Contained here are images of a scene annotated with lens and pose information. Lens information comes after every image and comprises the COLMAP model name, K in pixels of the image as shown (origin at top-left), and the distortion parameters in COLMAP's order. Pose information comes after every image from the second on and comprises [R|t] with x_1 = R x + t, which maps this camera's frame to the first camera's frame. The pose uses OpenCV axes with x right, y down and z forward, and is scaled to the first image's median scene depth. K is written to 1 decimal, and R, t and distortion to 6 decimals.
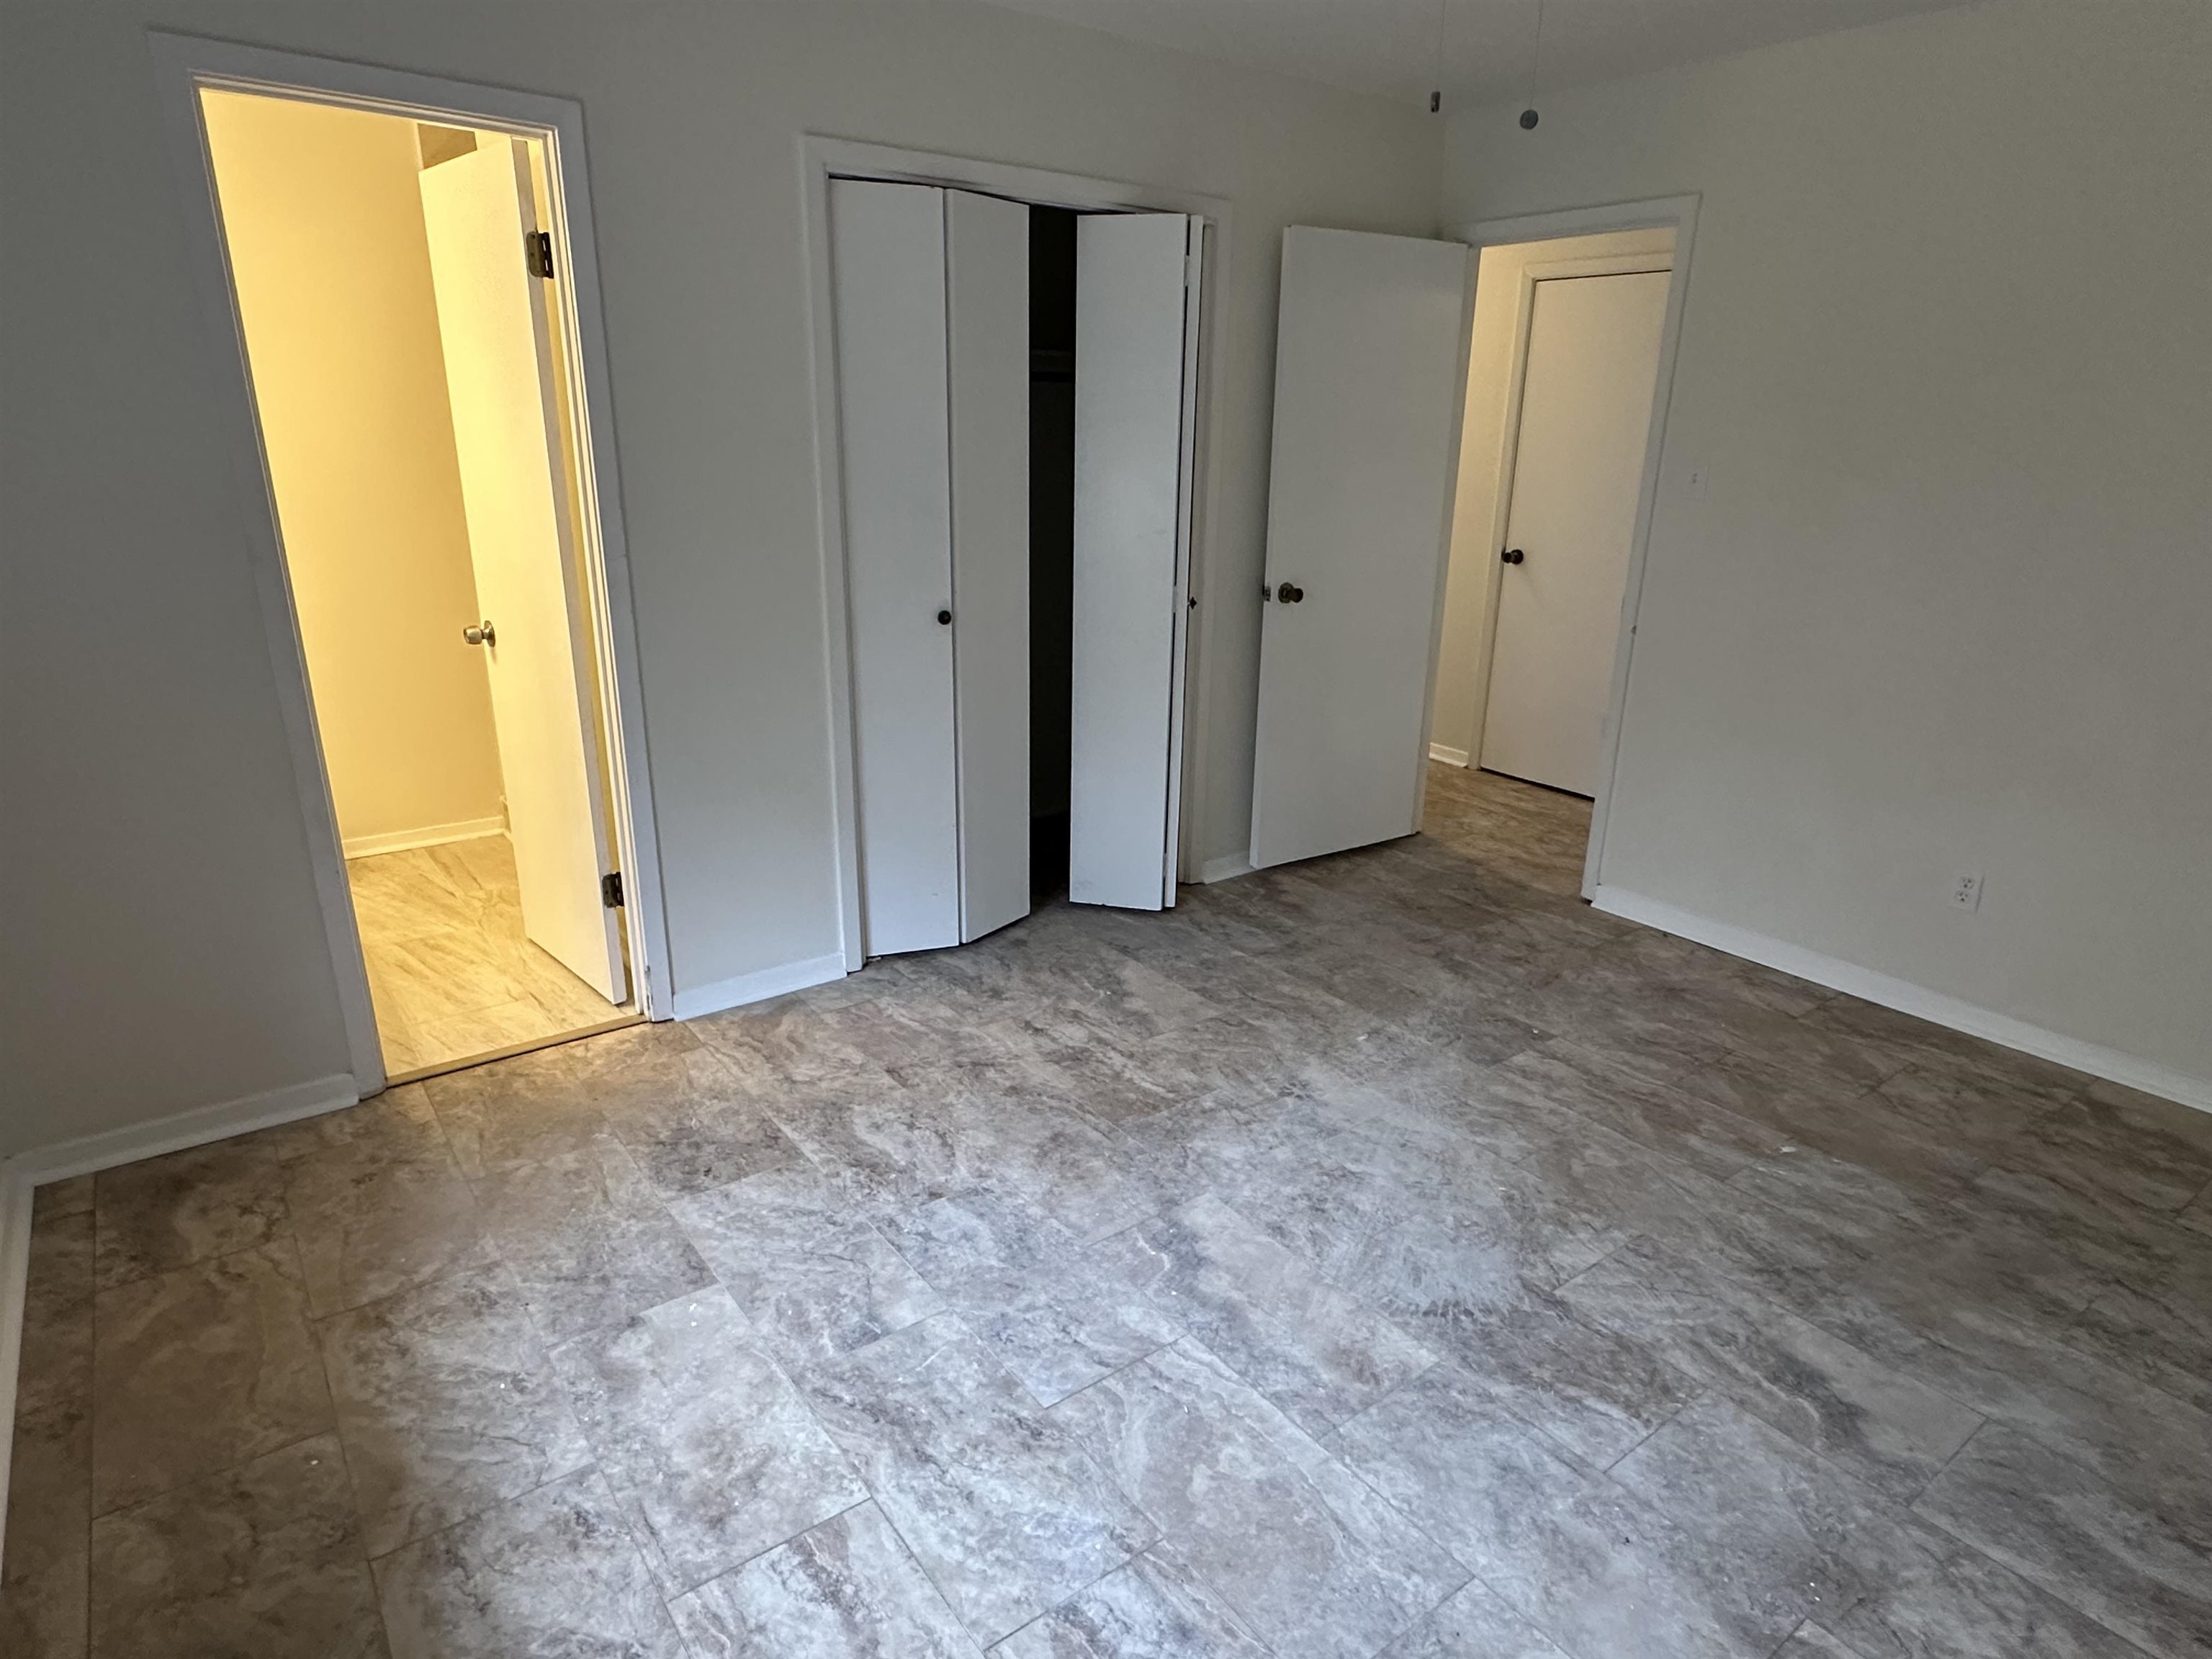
lens RADIAL K [[1267.4, 0, 1107.3], [0, 1267.4, 833.6], [0, 0, 1]] dist [-0.001646, 0.000376]
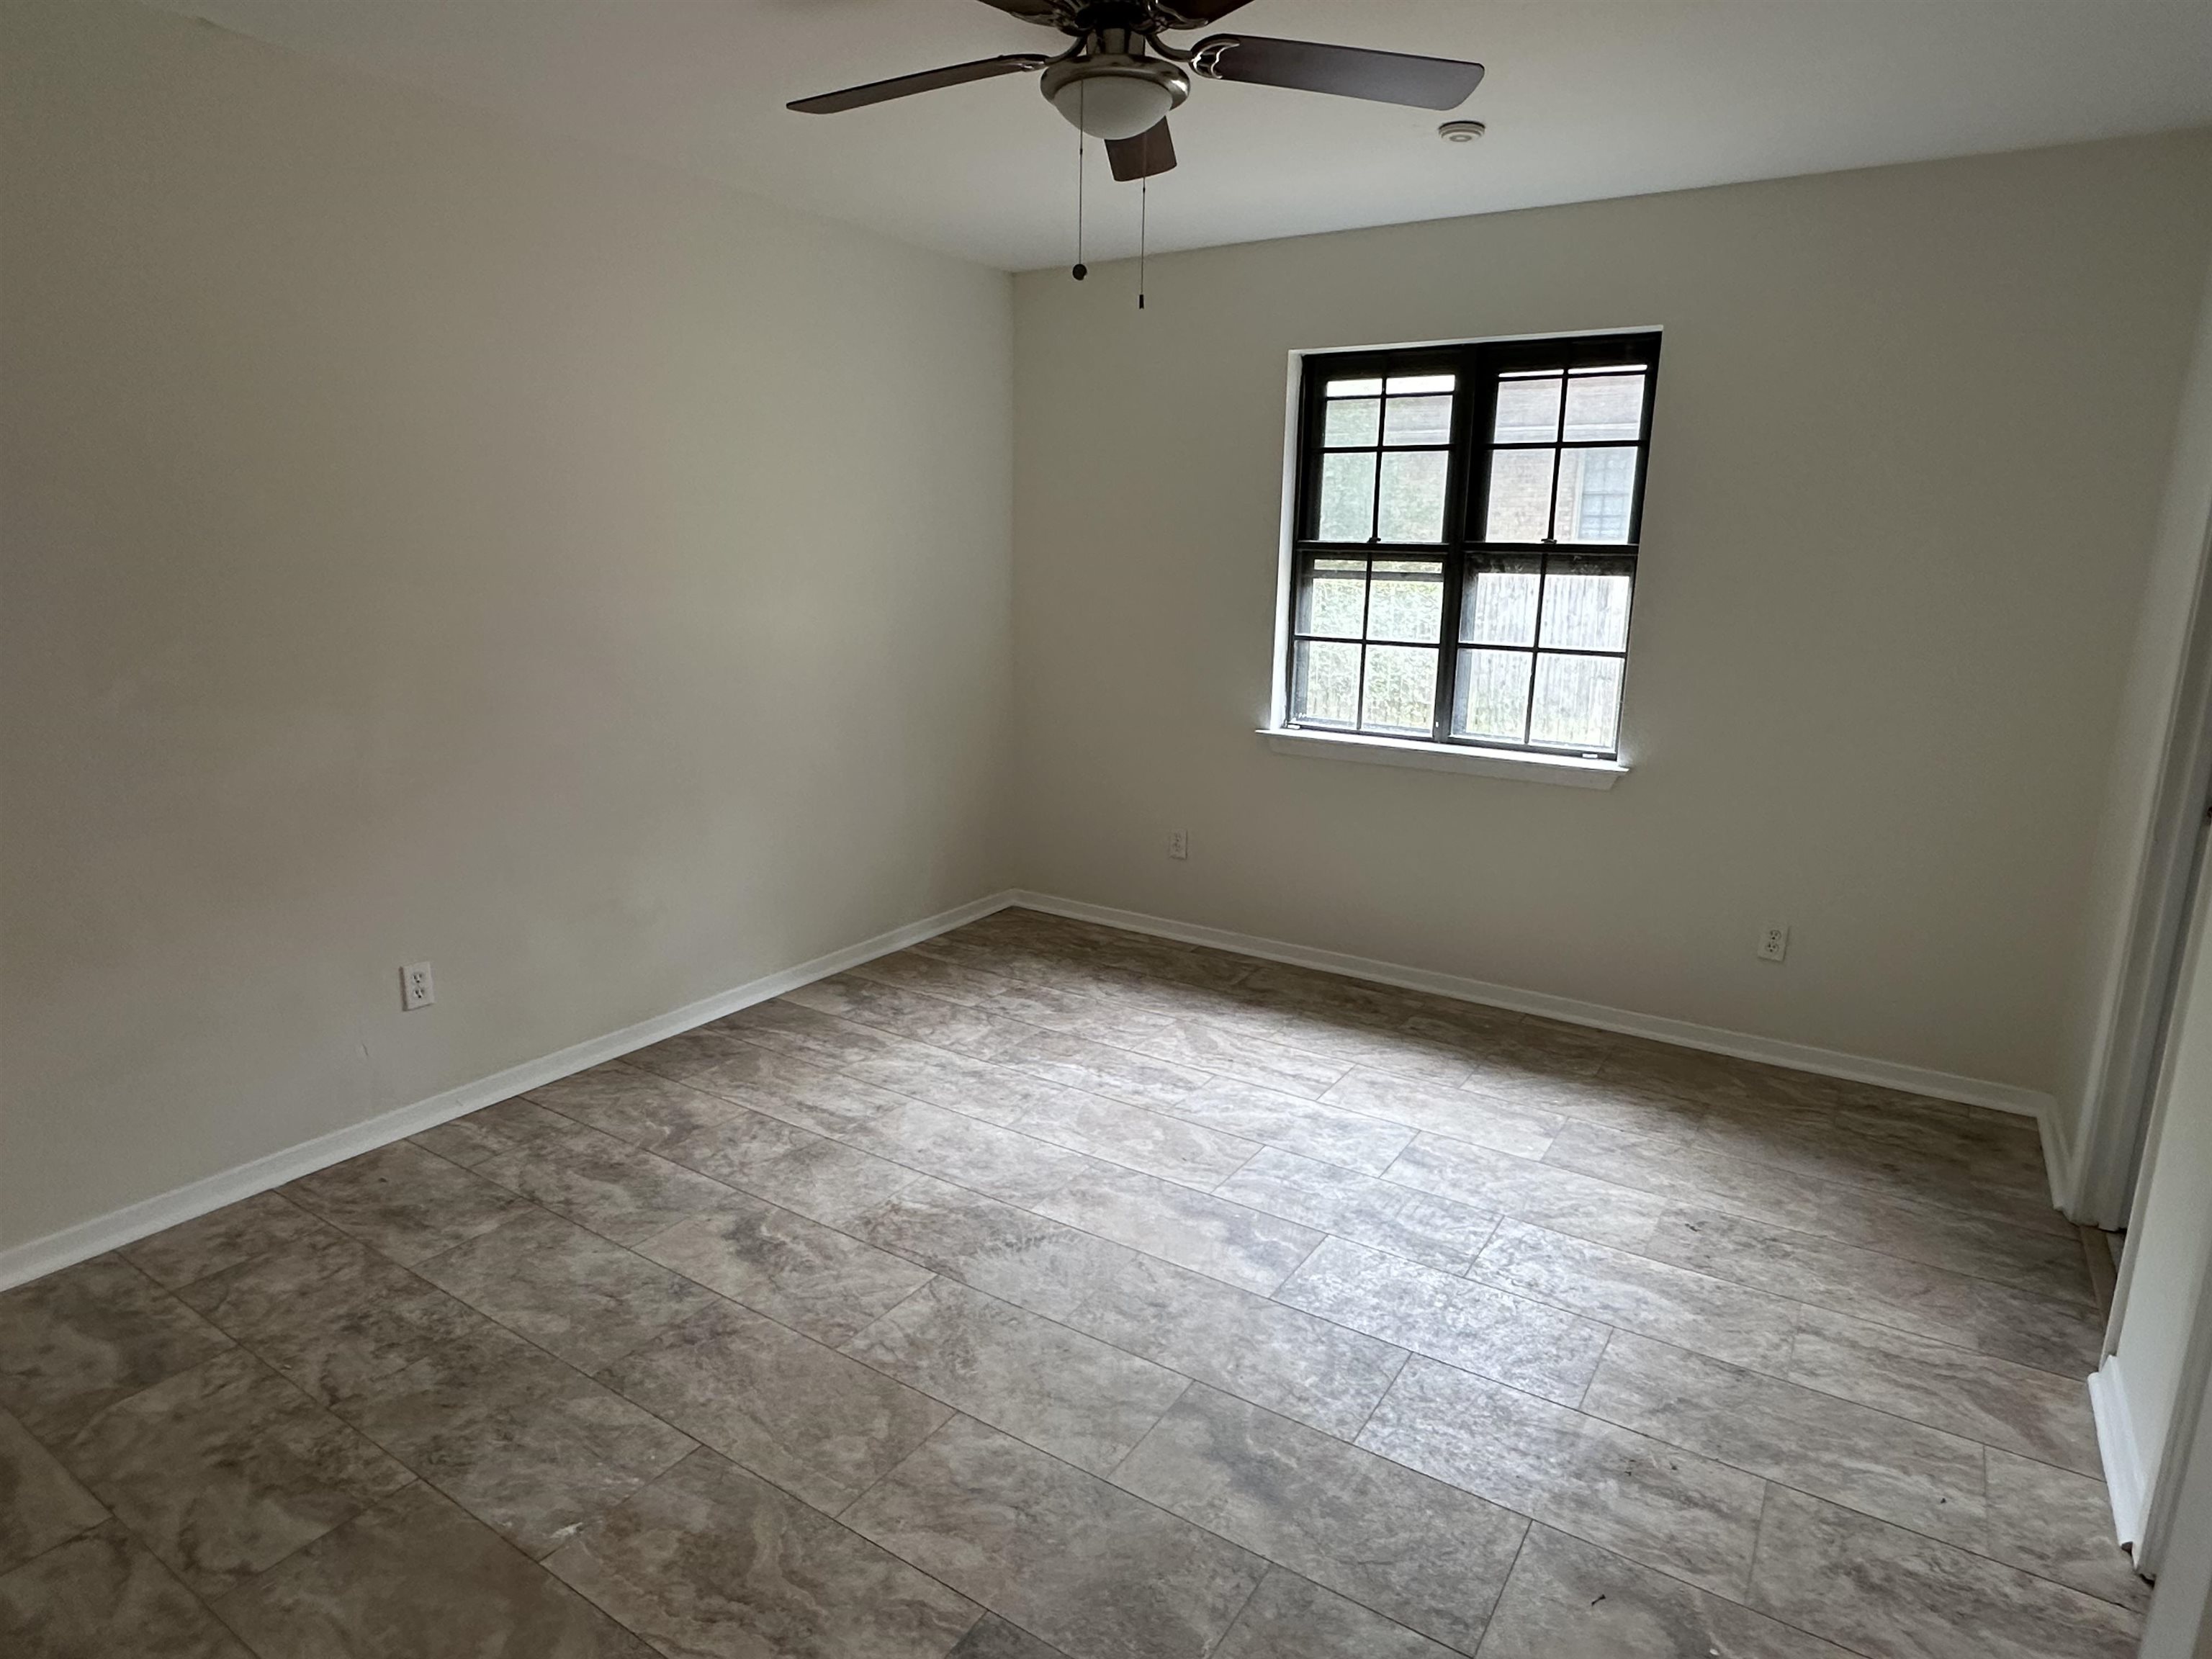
lens RADIAL K [[1267.4, 0, 1107.3], [0, 1267.4, 833.6], [0, 0, 1]] dist [-0.001646, 0.000376]
pose [[-0.938810, 0.044950, -0.341490, 0.597920], [-0.136705, 0.861388, 0.489206, -0.570275], [0.316145, 0.505954, -0.802535, 1.816819]]
